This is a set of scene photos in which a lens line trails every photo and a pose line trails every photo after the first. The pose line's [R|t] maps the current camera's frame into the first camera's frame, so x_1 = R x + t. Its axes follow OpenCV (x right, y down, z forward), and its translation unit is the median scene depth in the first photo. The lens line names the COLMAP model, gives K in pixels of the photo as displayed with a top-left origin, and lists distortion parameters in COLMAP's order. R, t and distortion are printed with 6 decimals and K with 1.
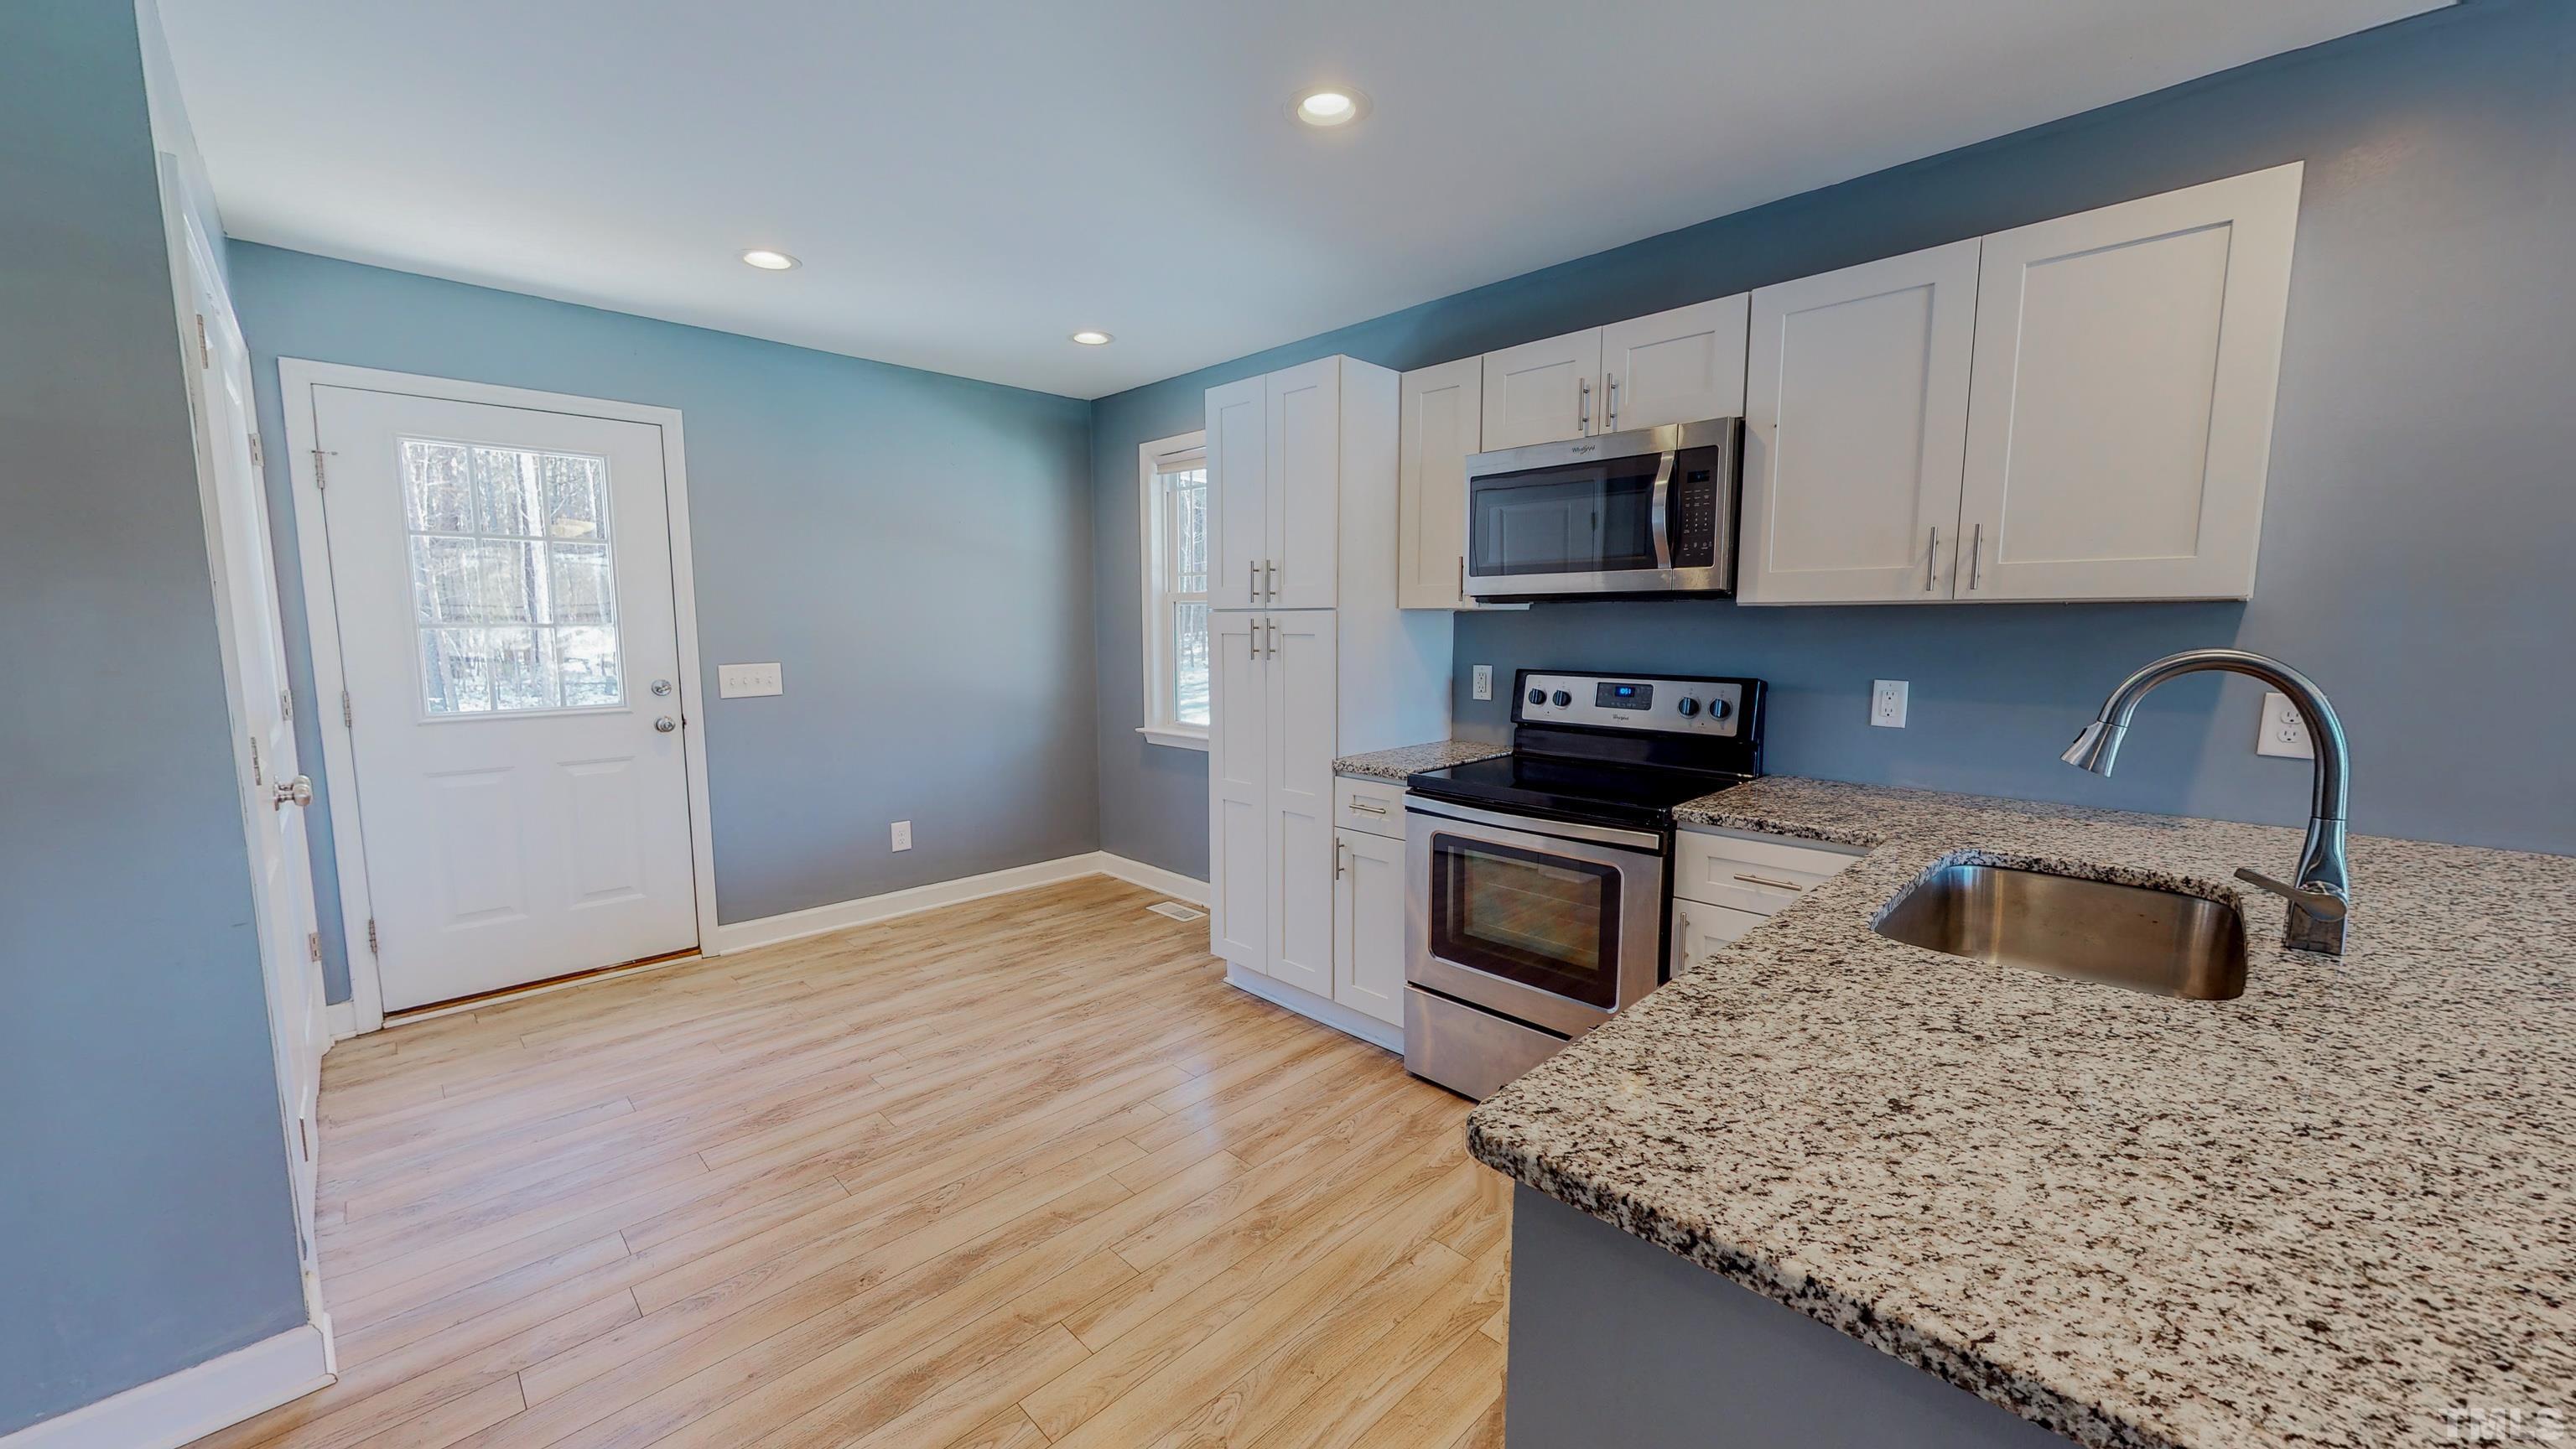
lens RADIAL K [[943.8, 0, 1288.1], [0, 943.8, 727.5], [0, 0, 1]] dist [-0.000696, 0.000149]
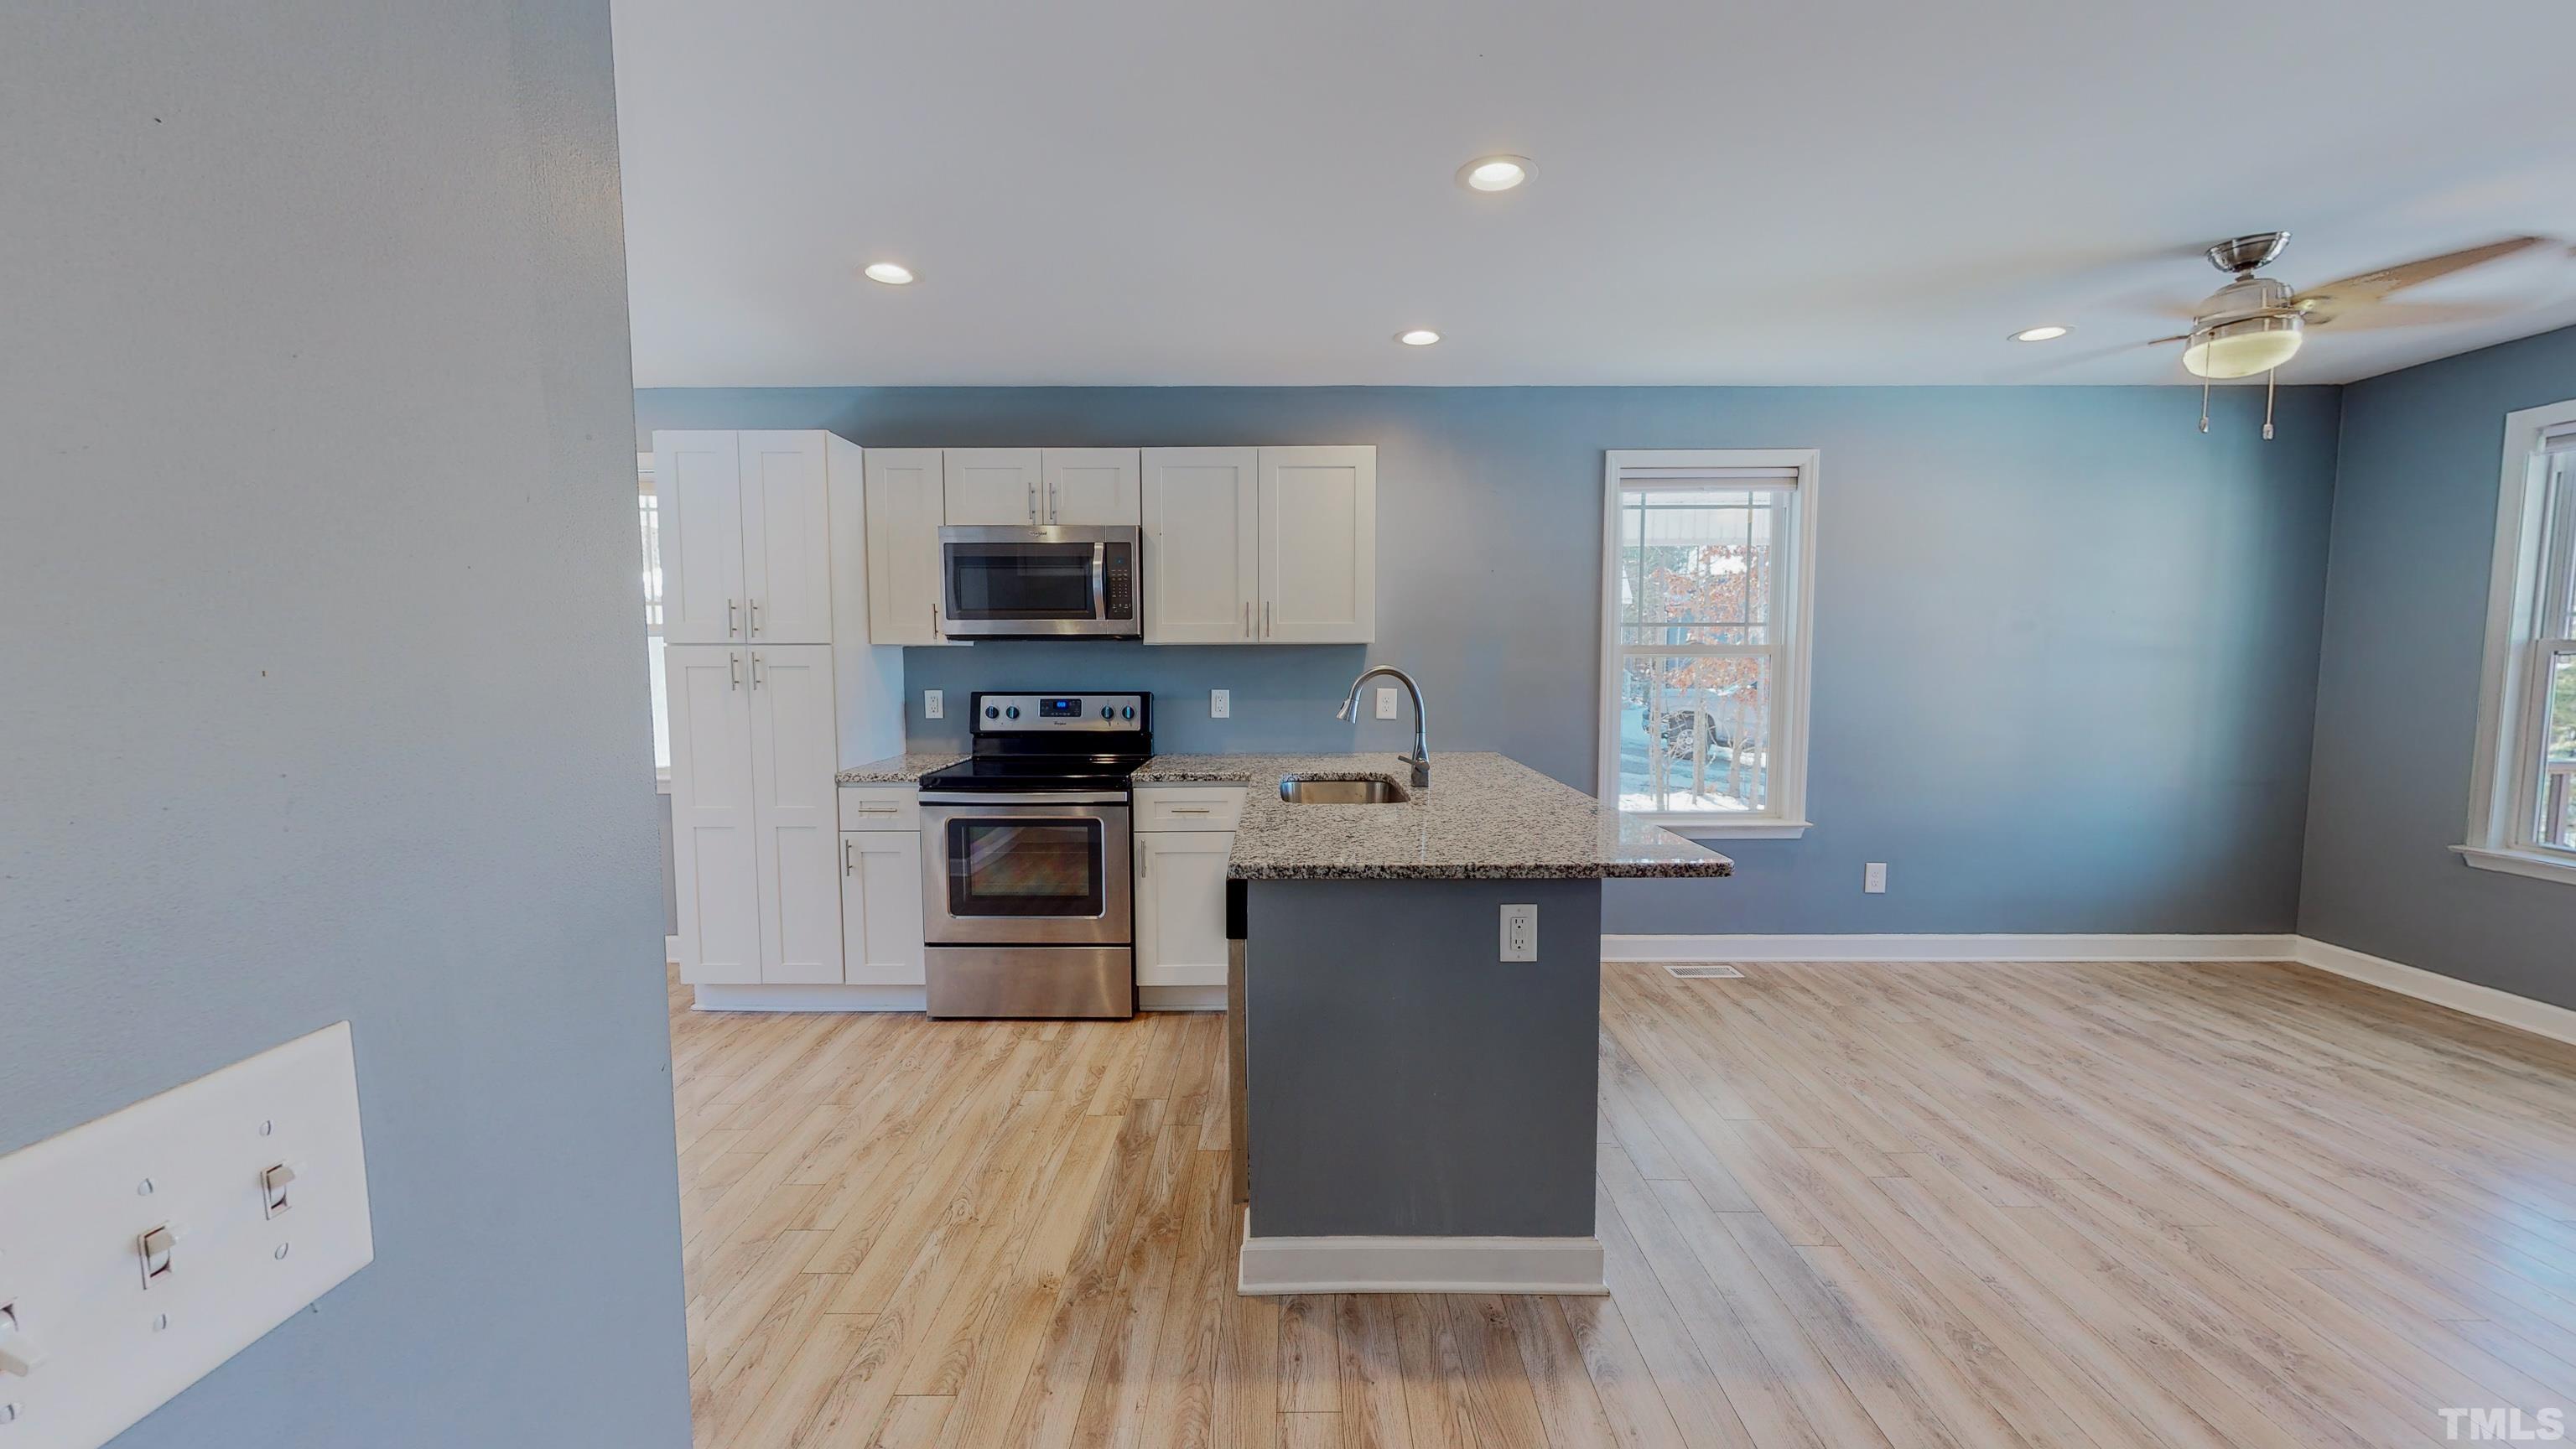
lens RADIAL K [[943.8, 0, 1287.7], [0, 943.8, 727.5], [0, 0, 1]] dist [-0.000696, 0.000149]
pose [[0.709811, -0.055838, 0.702176, -0.423626], [0.080758, 0.996731, -0.002375, 0.028511], [-0.699747, 0.058392, 0.712000, -0.250496]]
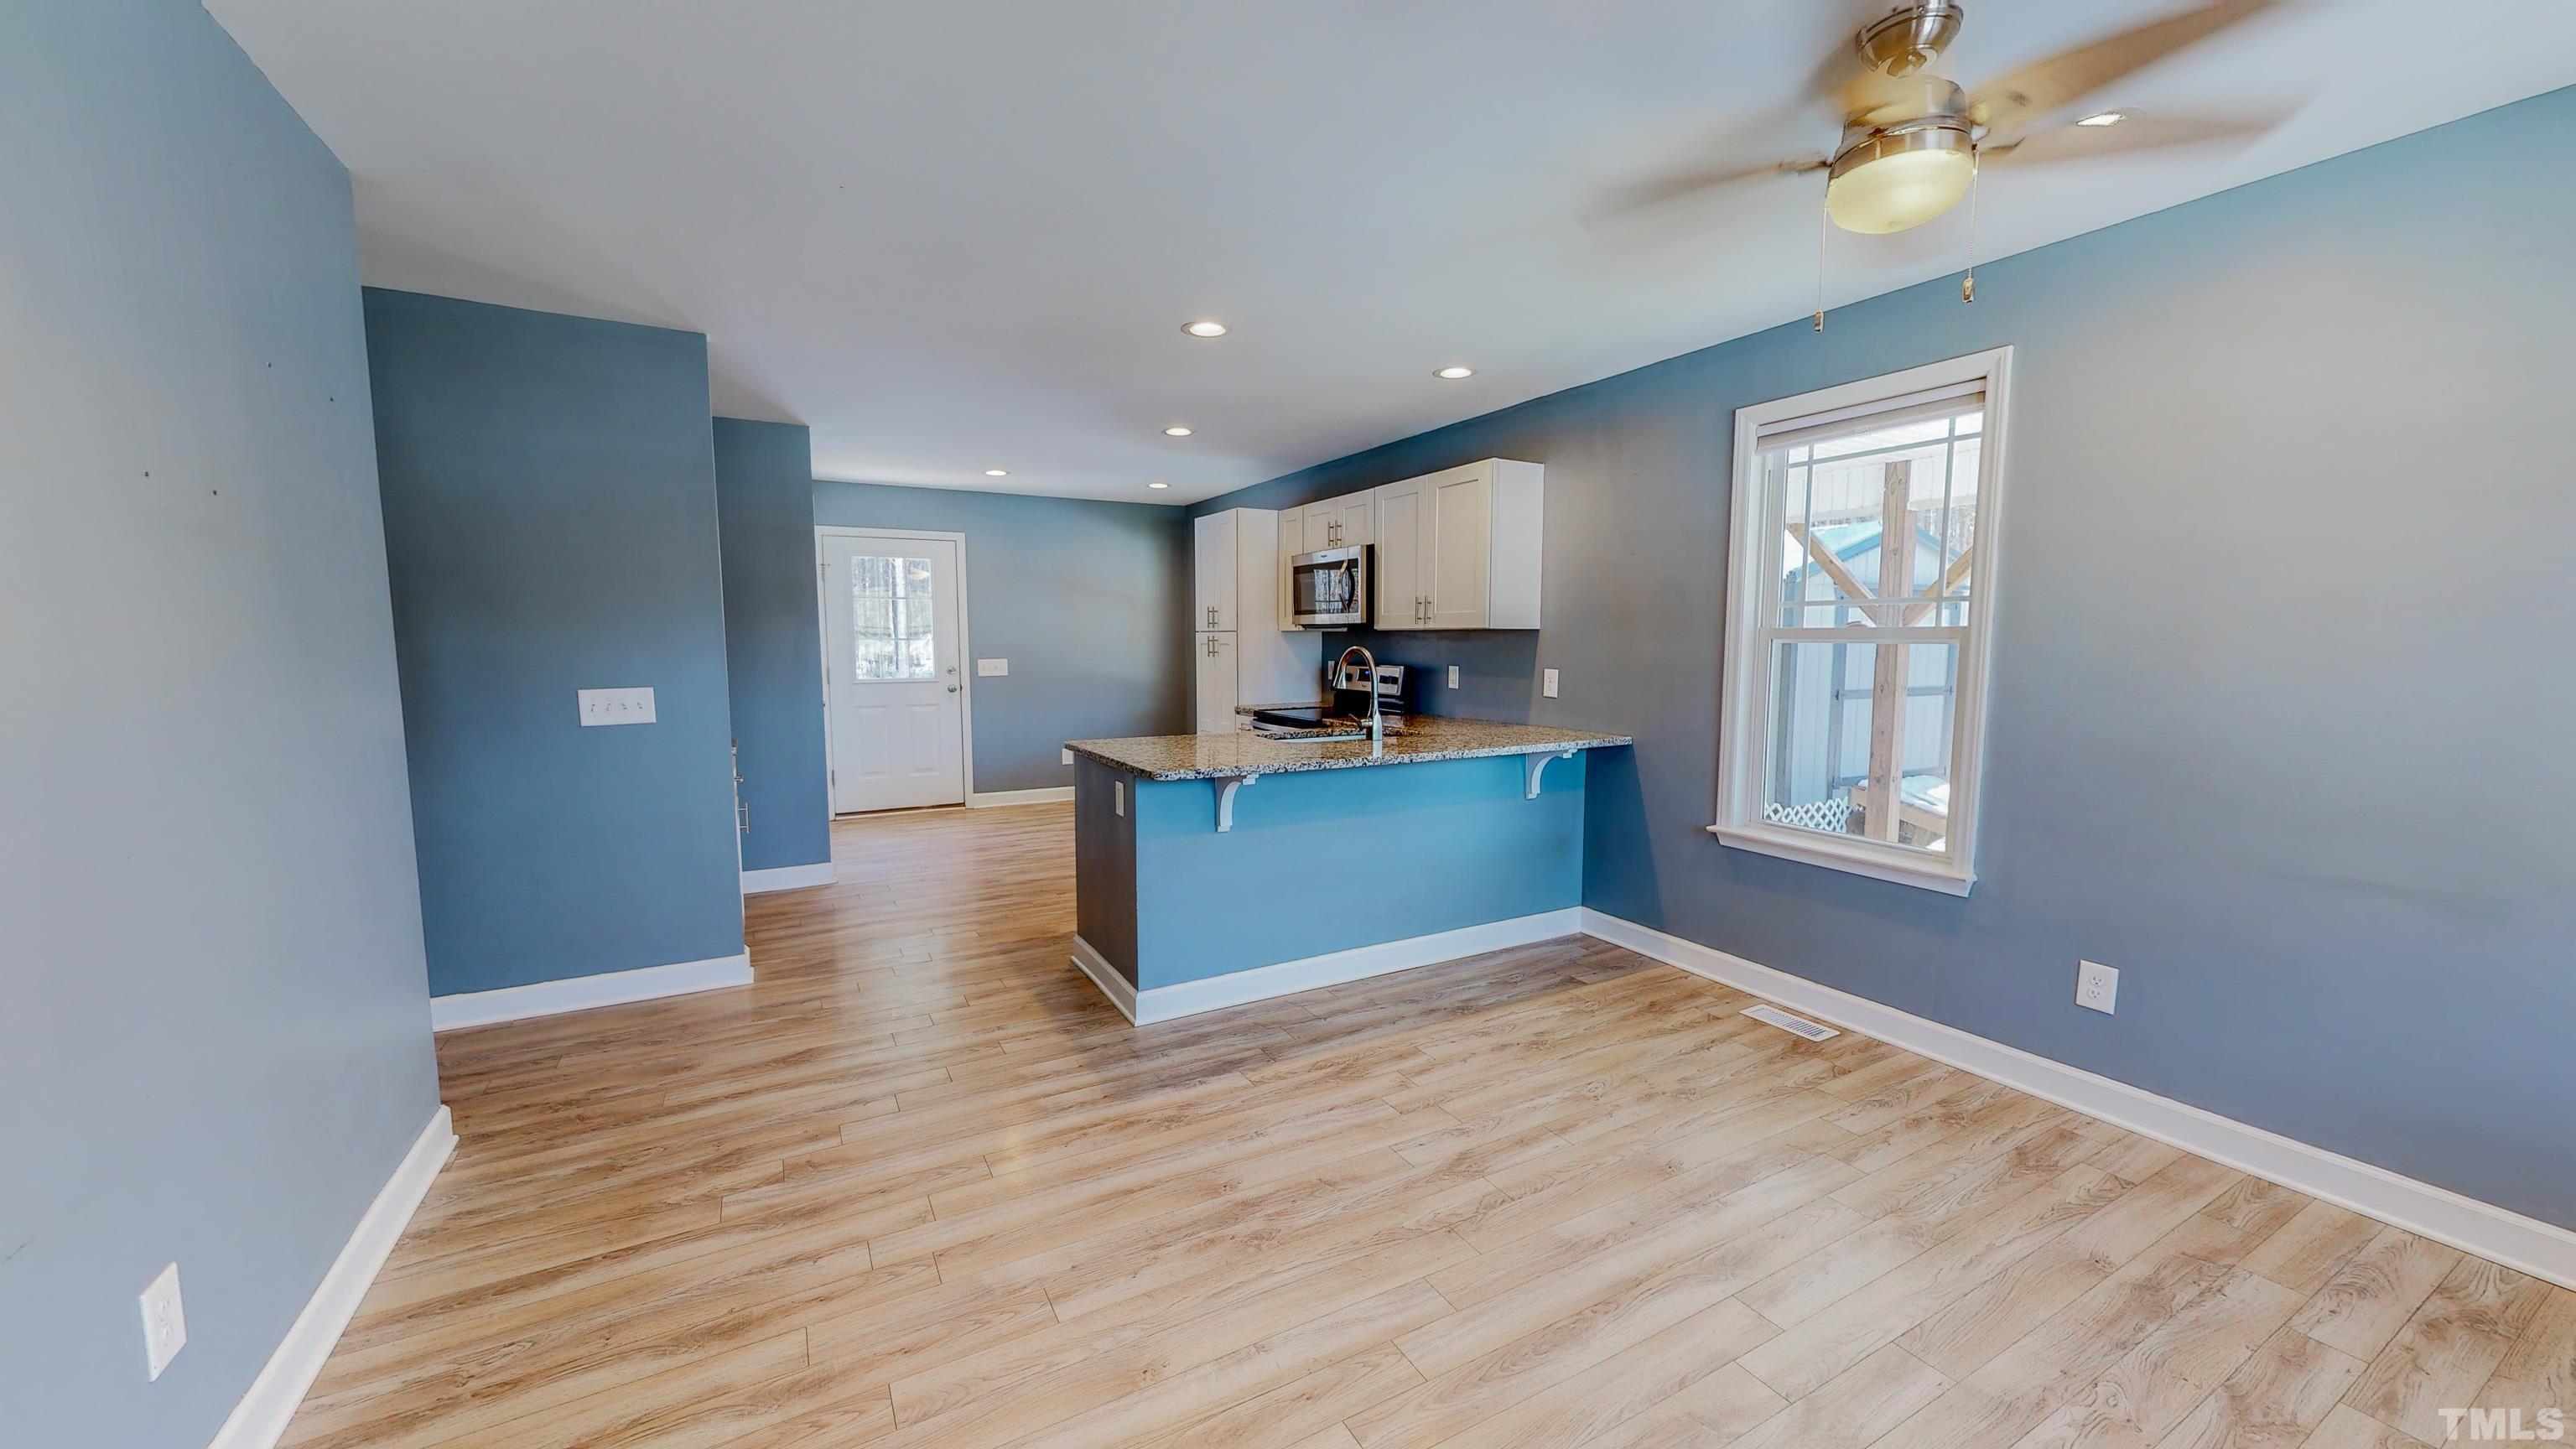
lens RADIAL K [[943.8, 0, 1288.3], [0, 943.8, 727.7], [0, 0, 1]] dist [-0.000696, 0.000149]
pose [[0.961833, 0.026936, -0.272308, 0.807573], [-0.031236, 0.999446, -0.011468, 0.114069], [0.271848, 0.019536, 0.962142, -1.032480]]
